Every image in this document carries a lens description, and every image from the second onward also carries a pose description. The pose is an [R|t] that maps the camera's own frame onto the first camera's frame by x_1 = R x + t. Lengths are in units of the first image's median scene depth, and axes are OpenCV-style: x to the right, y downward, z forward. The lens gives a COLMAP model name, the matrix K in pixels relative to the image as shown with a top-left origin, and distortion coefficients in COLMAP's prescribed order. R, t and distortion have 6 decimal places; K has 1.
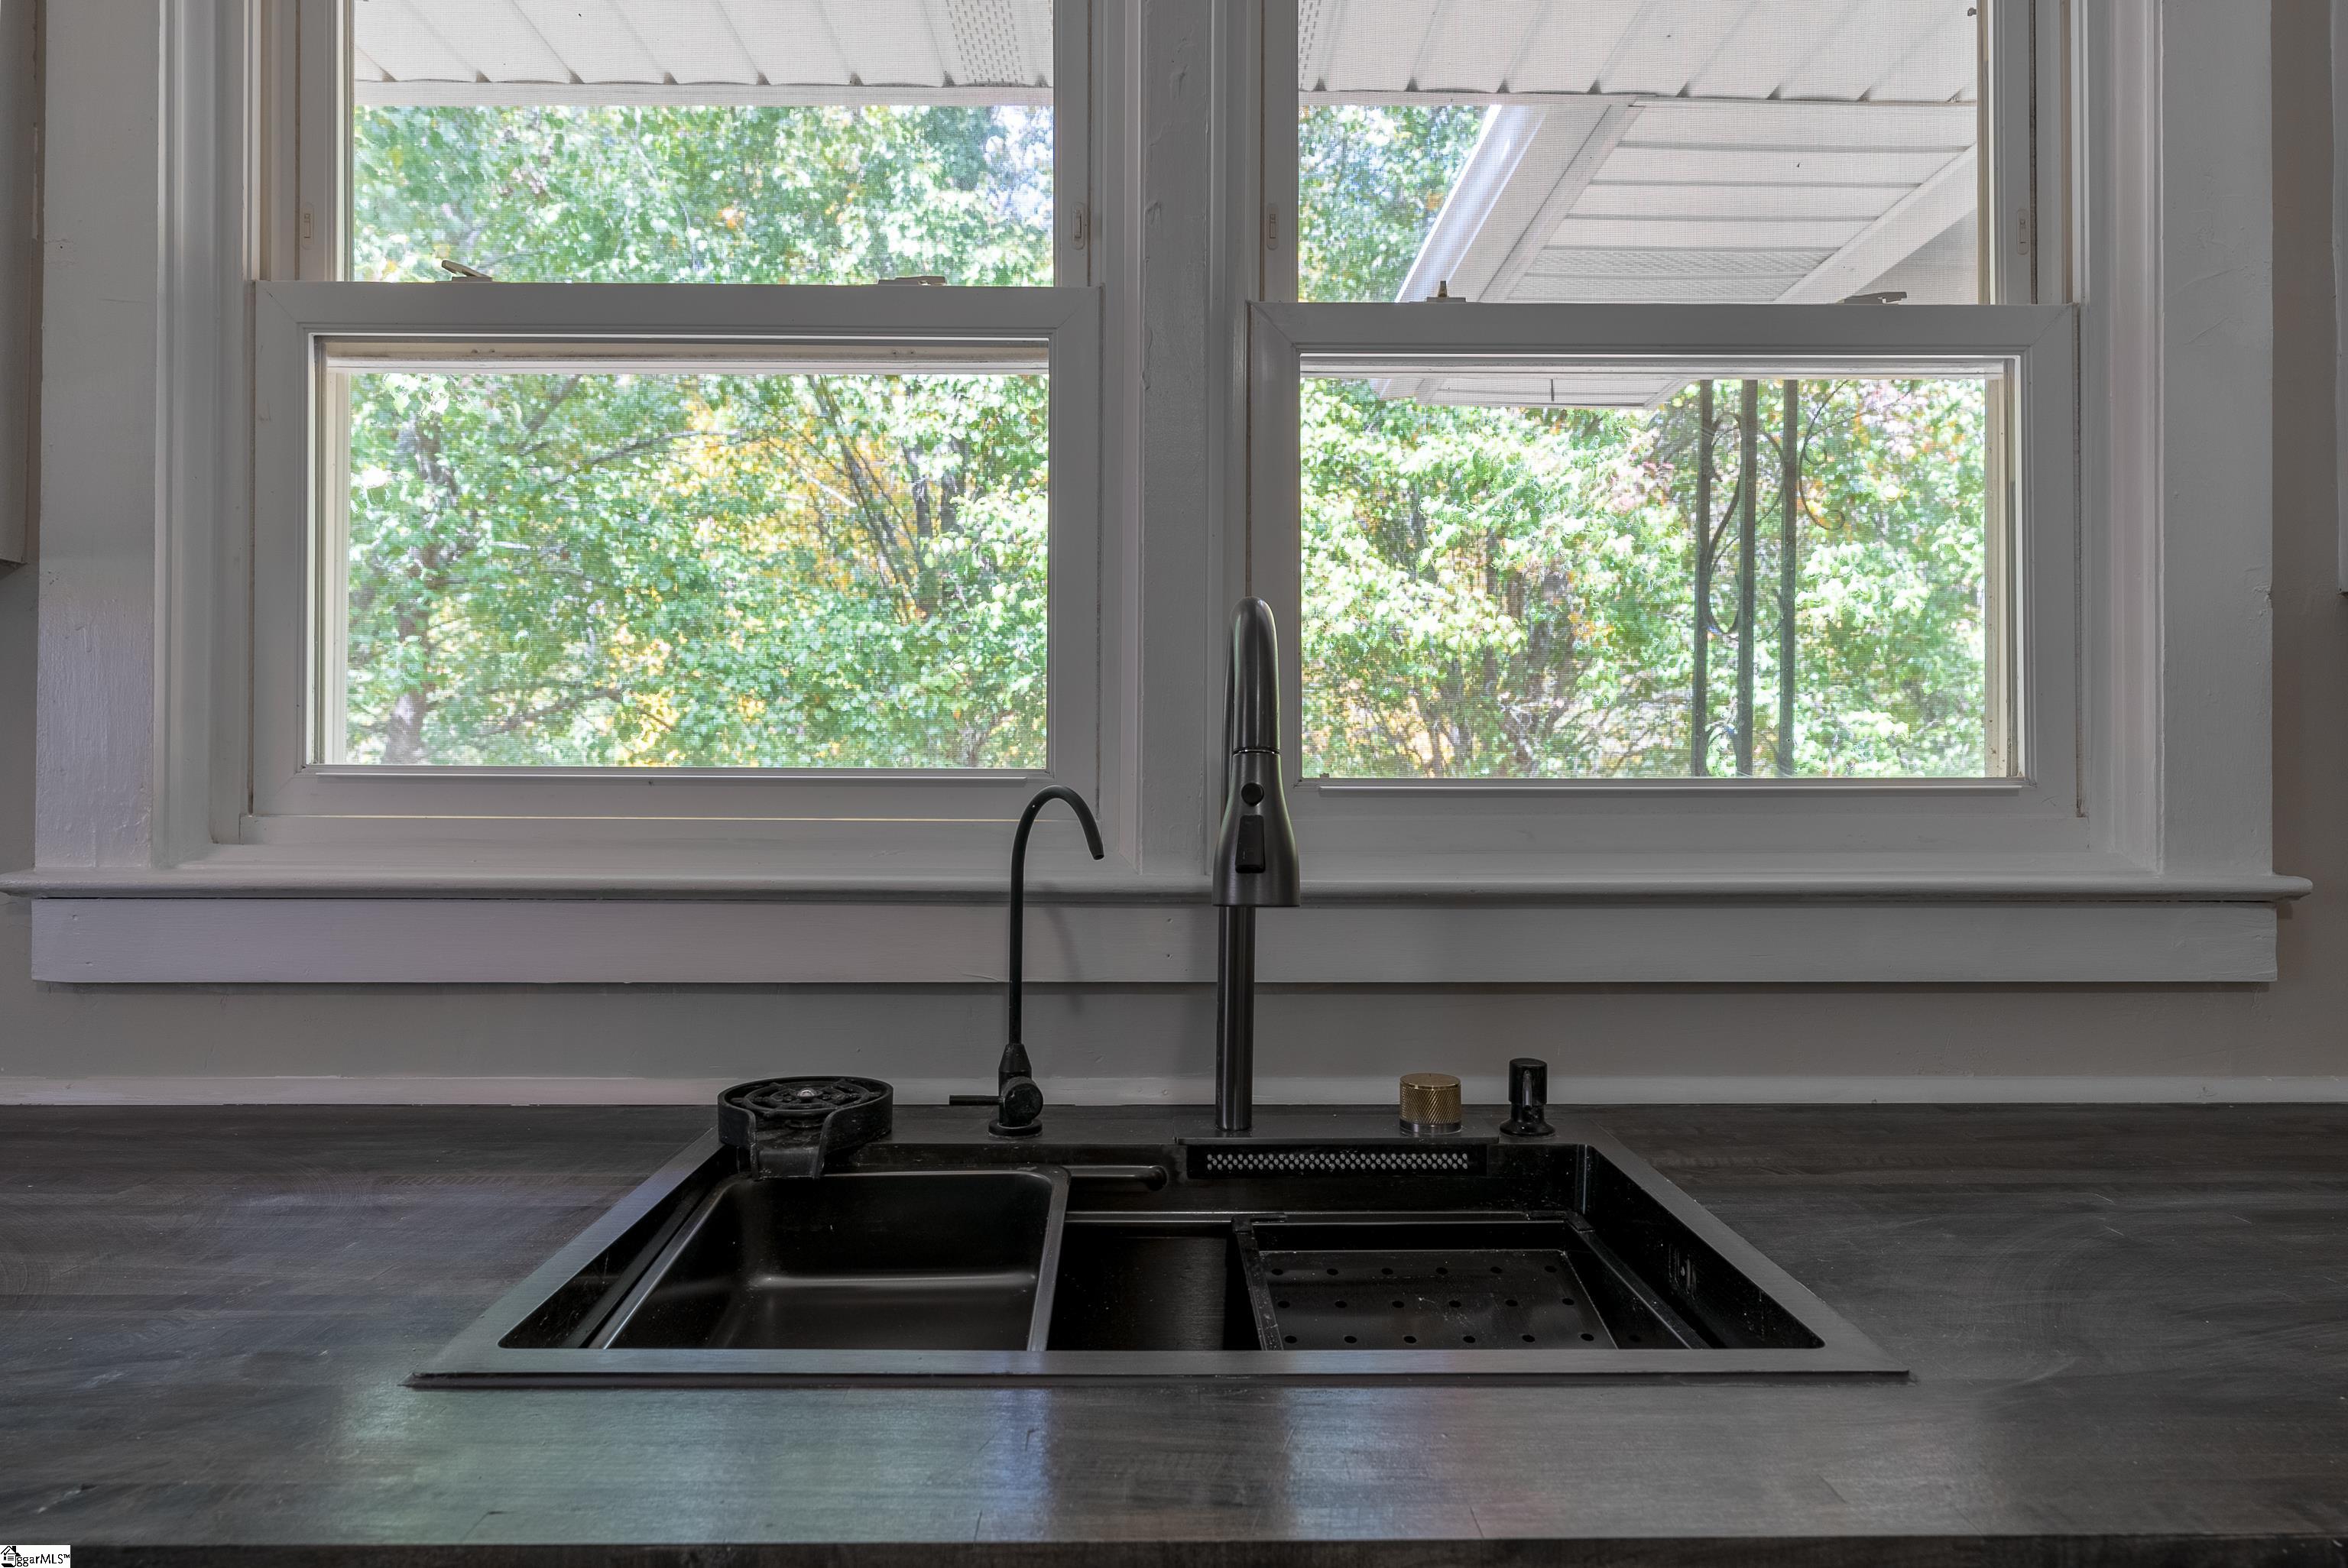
lens RADIAL K [[1338.3, 0, 1170.1], [0, 1338.3, 774.7], [0, 0, 1]] dist [0.063551, 0.001074]
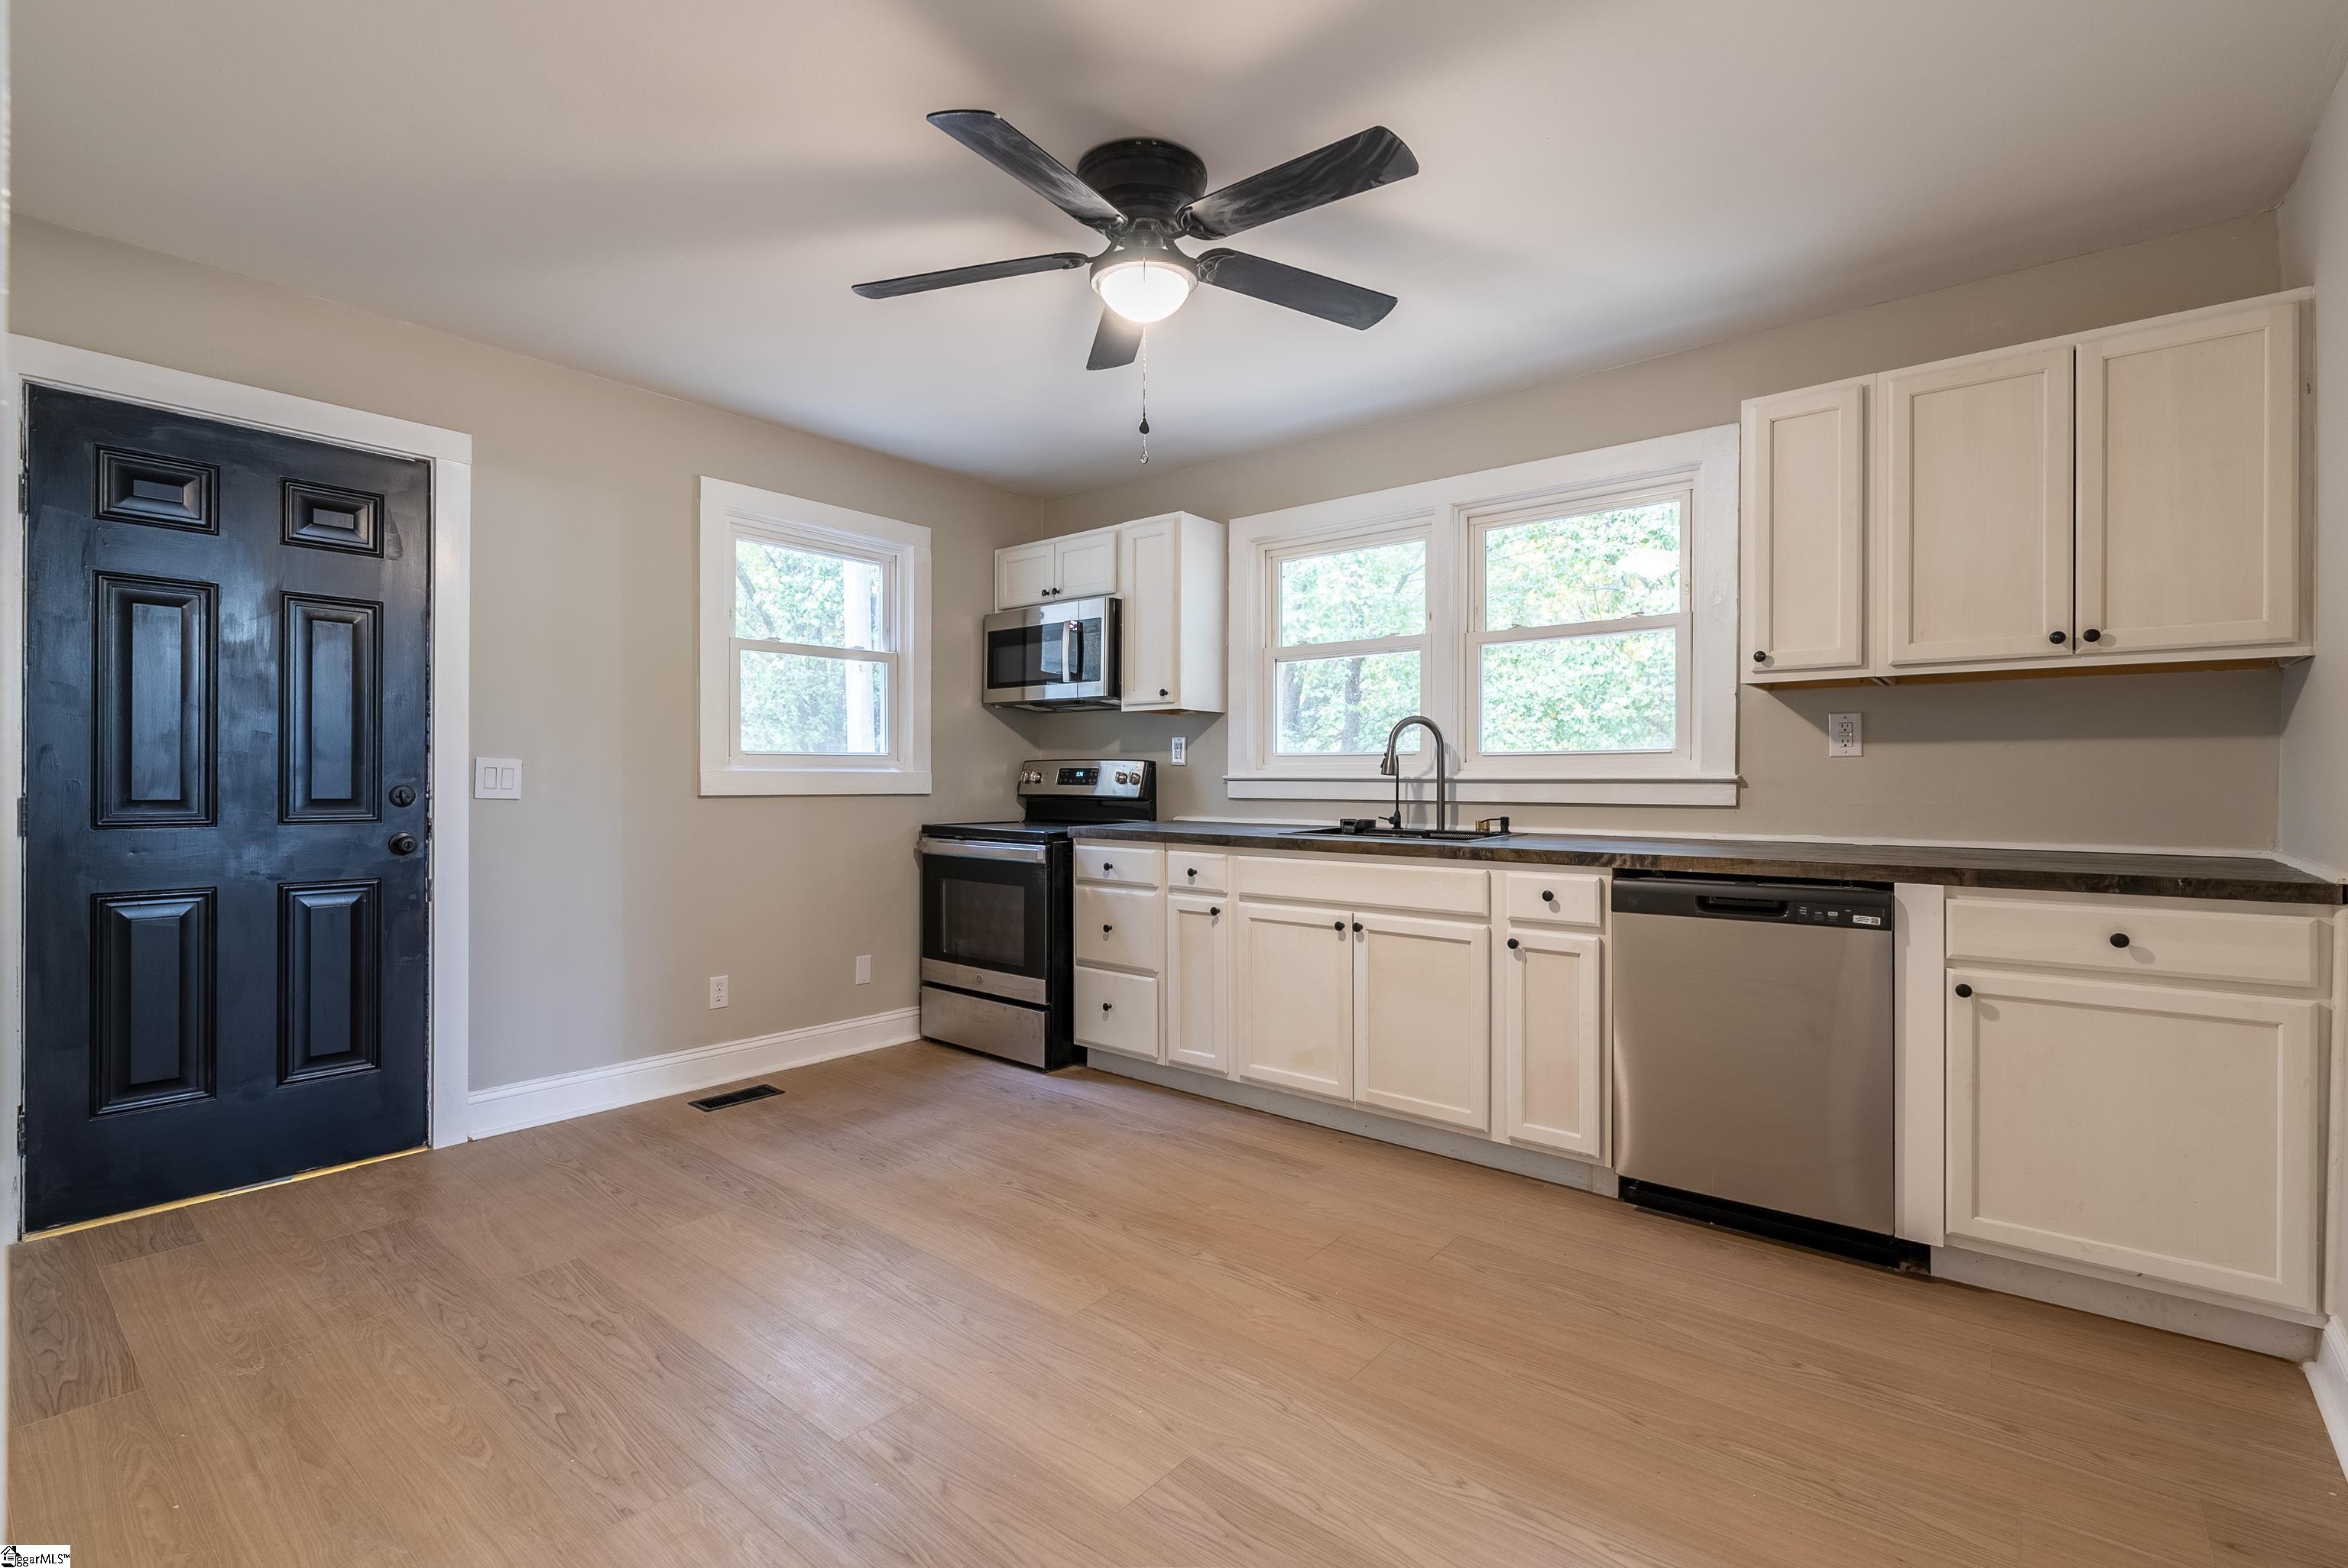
lens RADIAL K [[1056.6, 0, 1177.4], [0, 1056.6, 772.0], [0, 0, 1]] dist [-0.010378, 0.003477]
pose [[0.760381, -0.005485, -0.649454, 1.451131], [0.010847, 0.999932, 0.004255, 0.038687], [0.649387, -0.010280, 0.760389, -1.923691]]
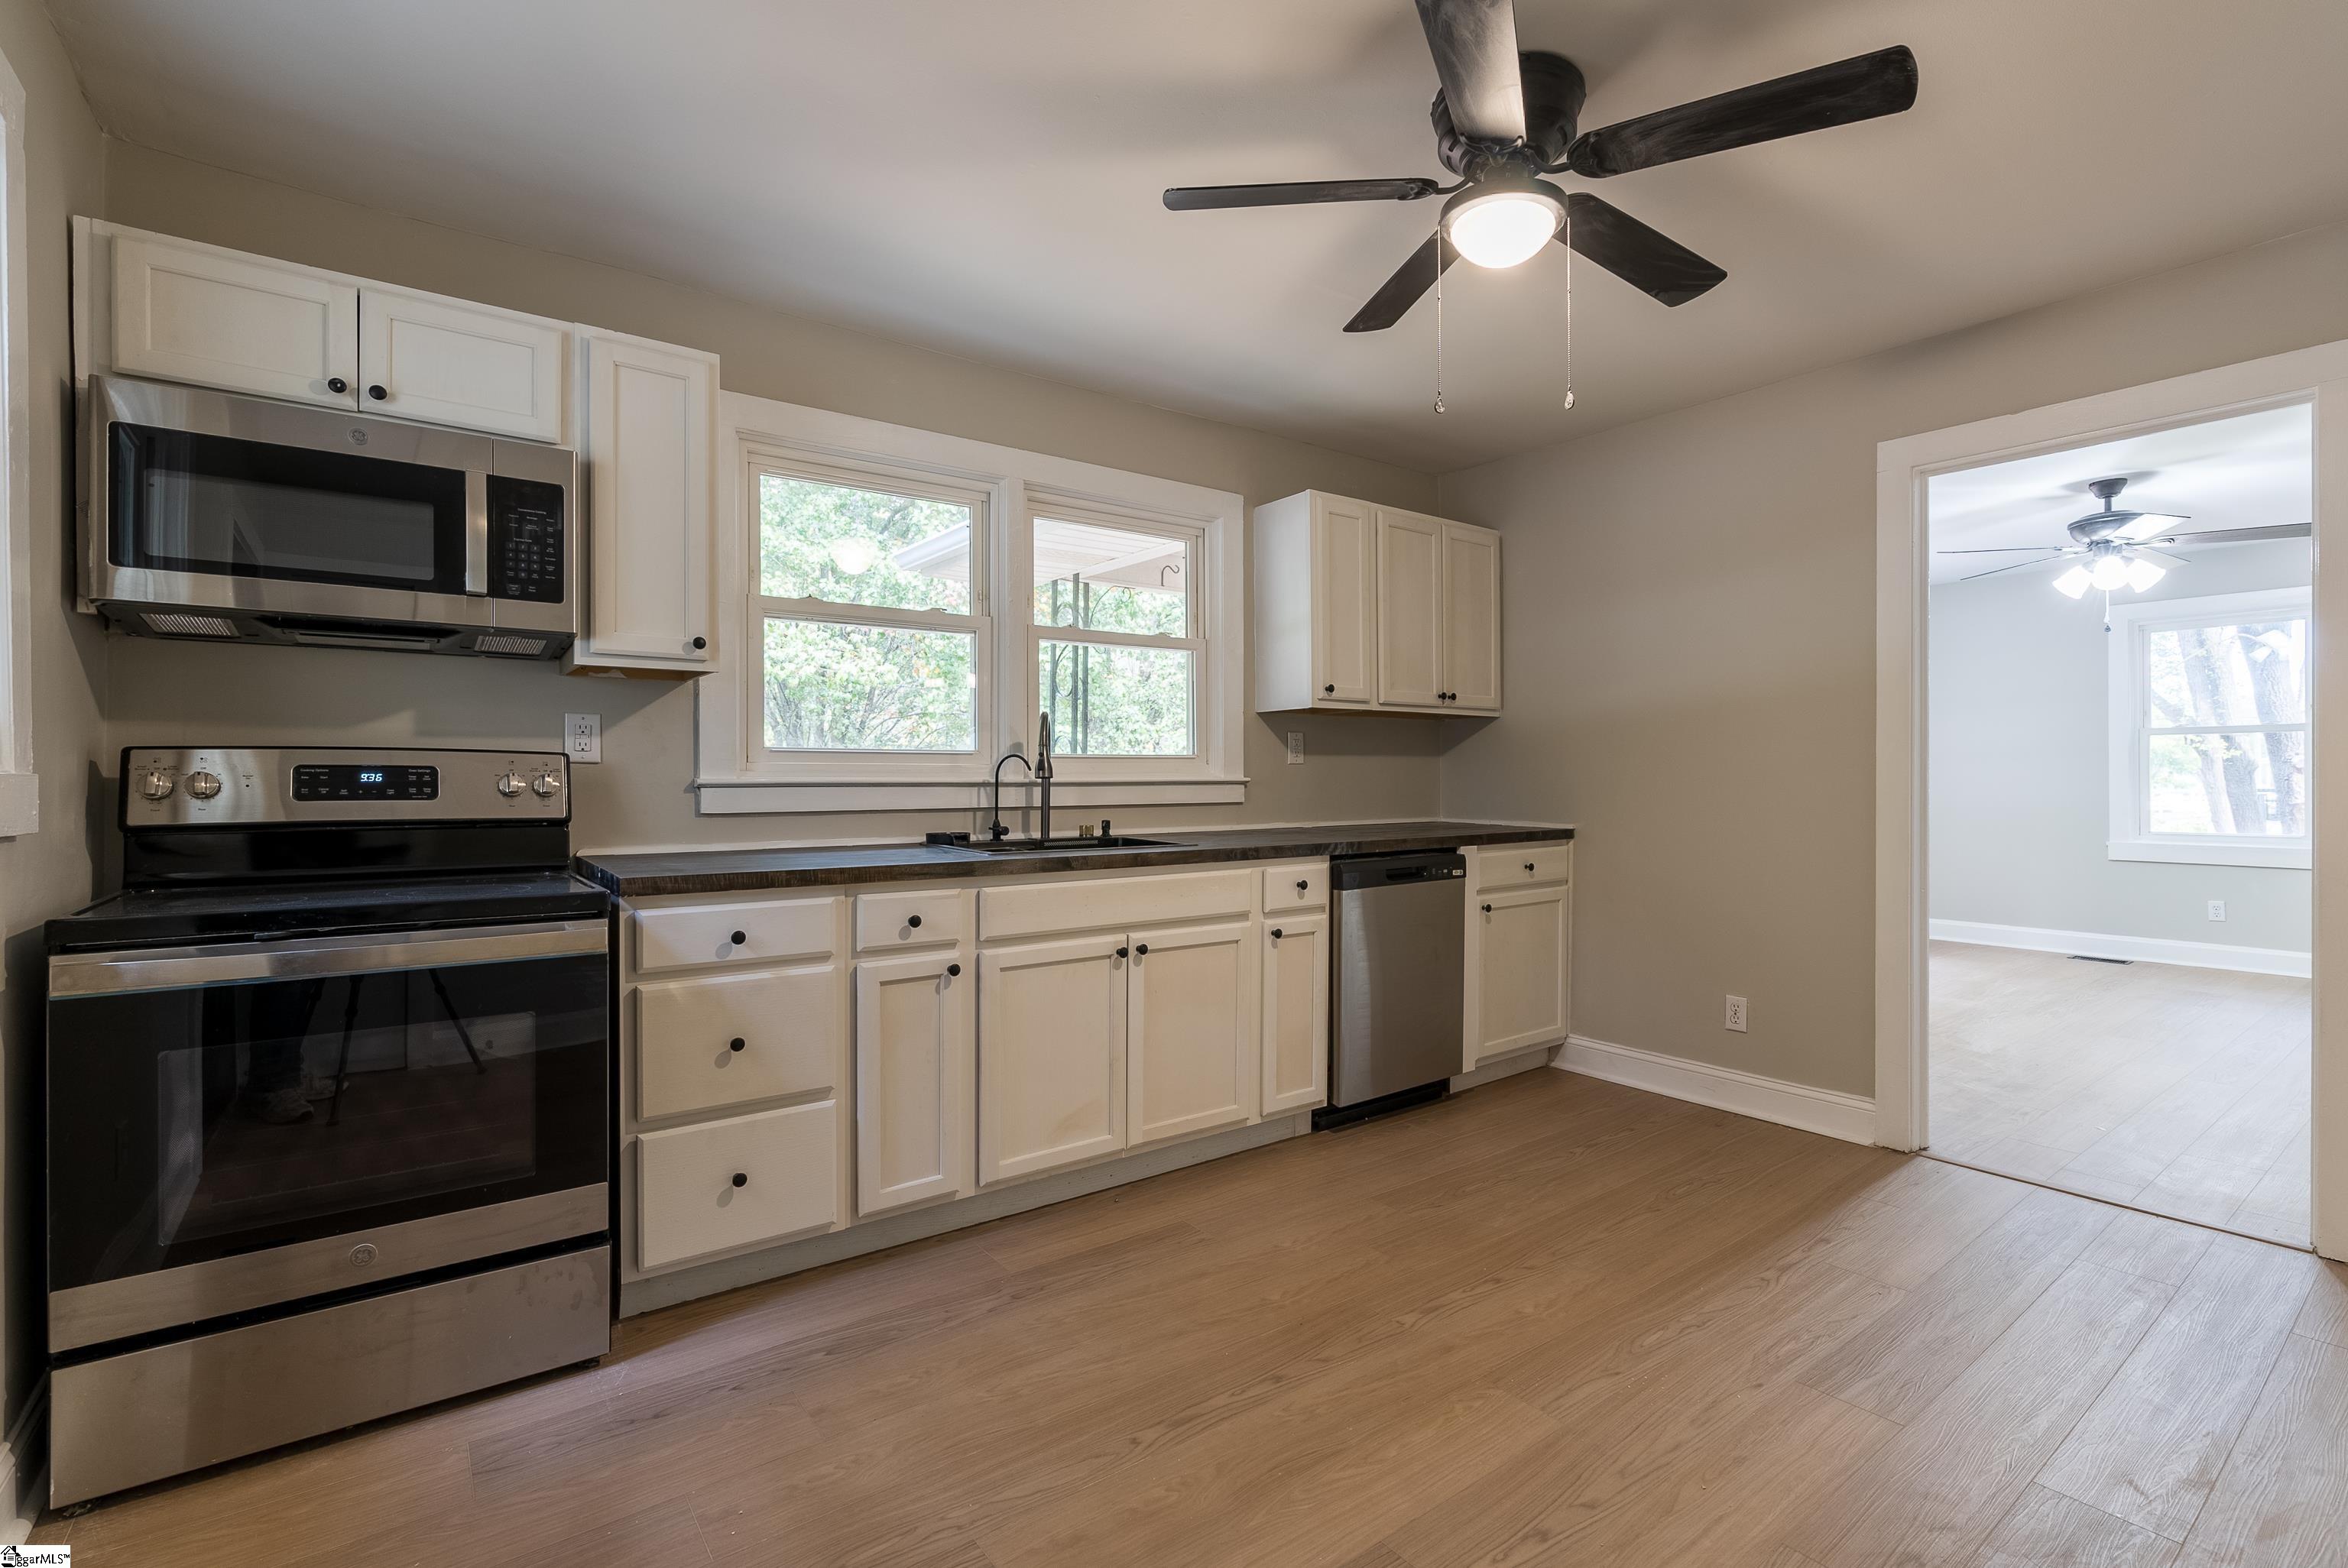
lens RADIAL K [[1056.6, 0, 1170.6], [0, 1056.6, 779.4], [0, 0, 1]] dist [-0.010378, 0.003477]
pose [[0.814268, -0.005657, 0.580462, -1.310237], [-0.002652, 0.999906, 0.013464, 0.033925], [-0.580483, -0.012502, 0.814176, -1.561209]]
